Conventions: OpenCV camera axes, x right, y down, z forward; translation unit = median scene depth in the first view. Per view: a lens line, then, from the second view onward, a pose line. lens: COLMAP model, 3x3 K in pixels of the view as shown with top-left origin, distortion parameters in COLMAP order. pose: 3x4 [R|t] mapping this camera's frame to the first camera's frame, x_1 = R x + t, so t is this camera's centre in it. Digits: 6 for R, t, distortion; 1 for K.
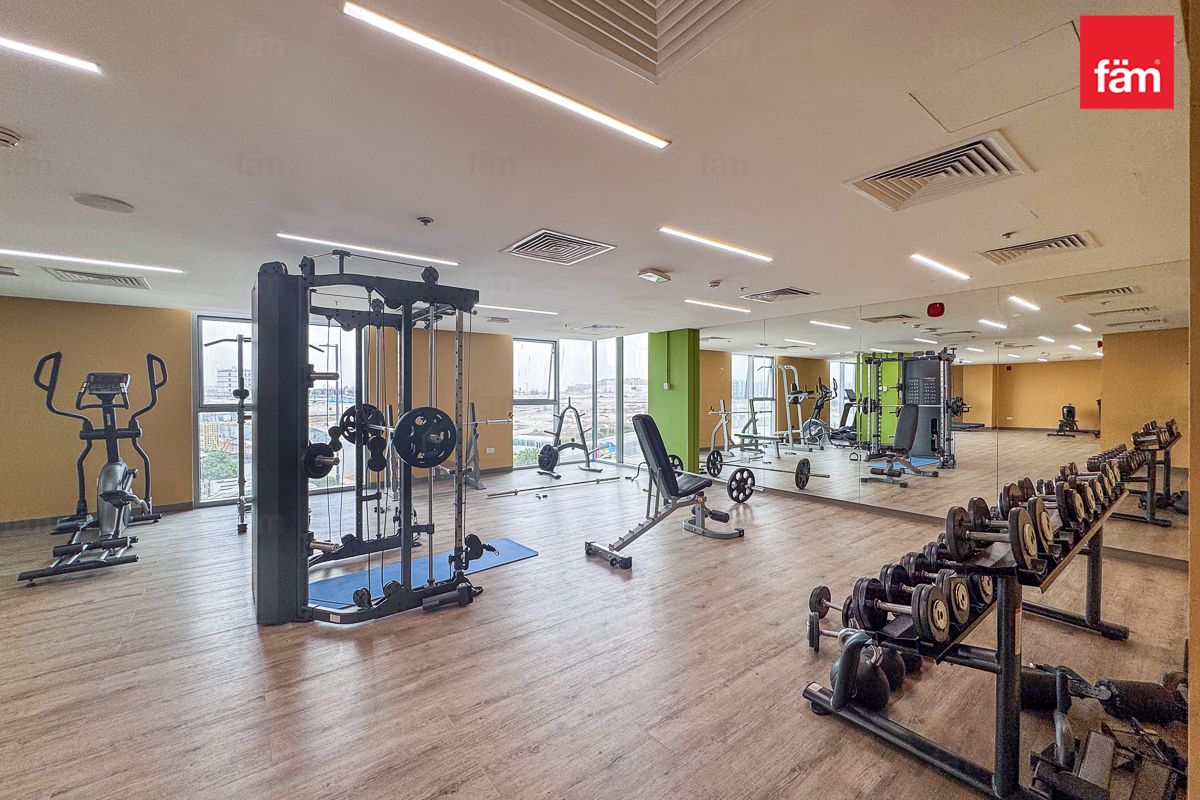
lens RADIAL K [[476.7, 0, 600.5], [0, 476.7, 393.9], [0, 0, 1]] dist [0.000701, -0.000032]
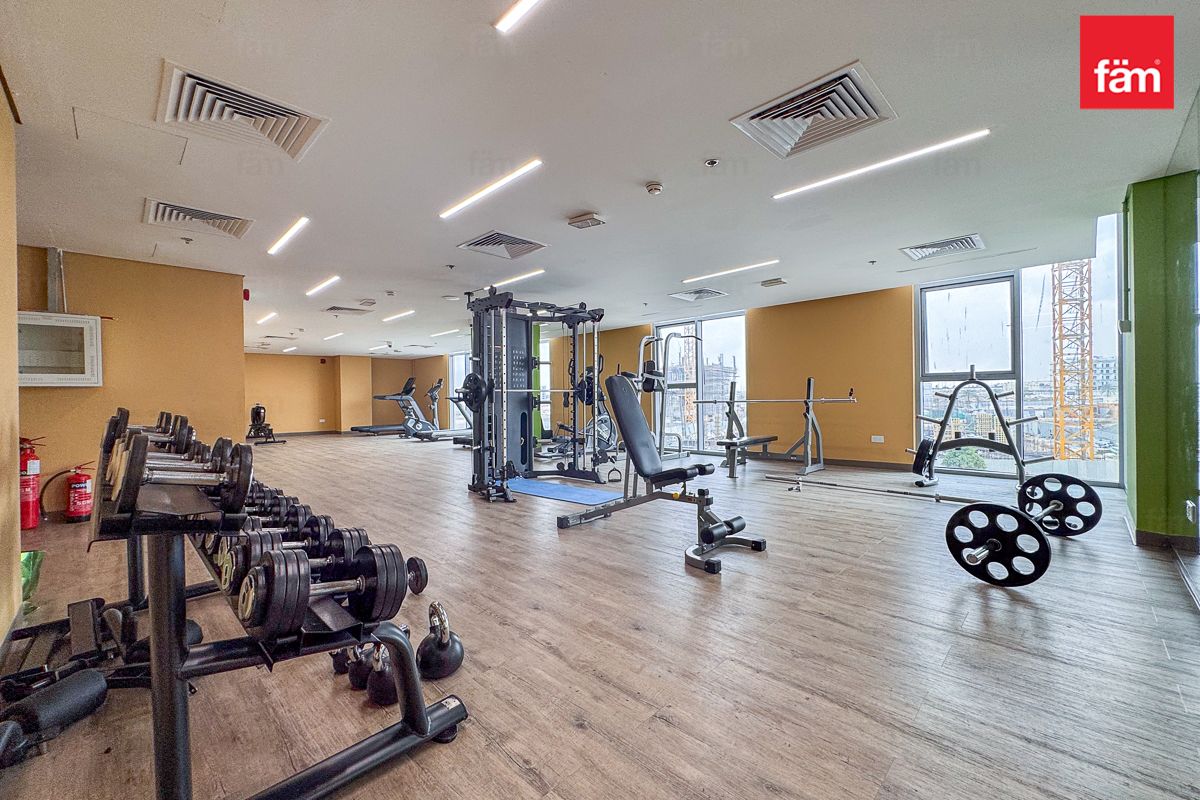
lens RADIAL K [[476.7, 0, 598.0], [0, 476.7, 398.0], [0, 0, 1]] dist [0.000701, -0.000032]
pose [[0.138154, 0.004872, -0.990399, 0.662479], [0.009875, 0.999931, 0.006297, 0.055435], [0.990362, -0.010650, 0.138096, 0.589402]]
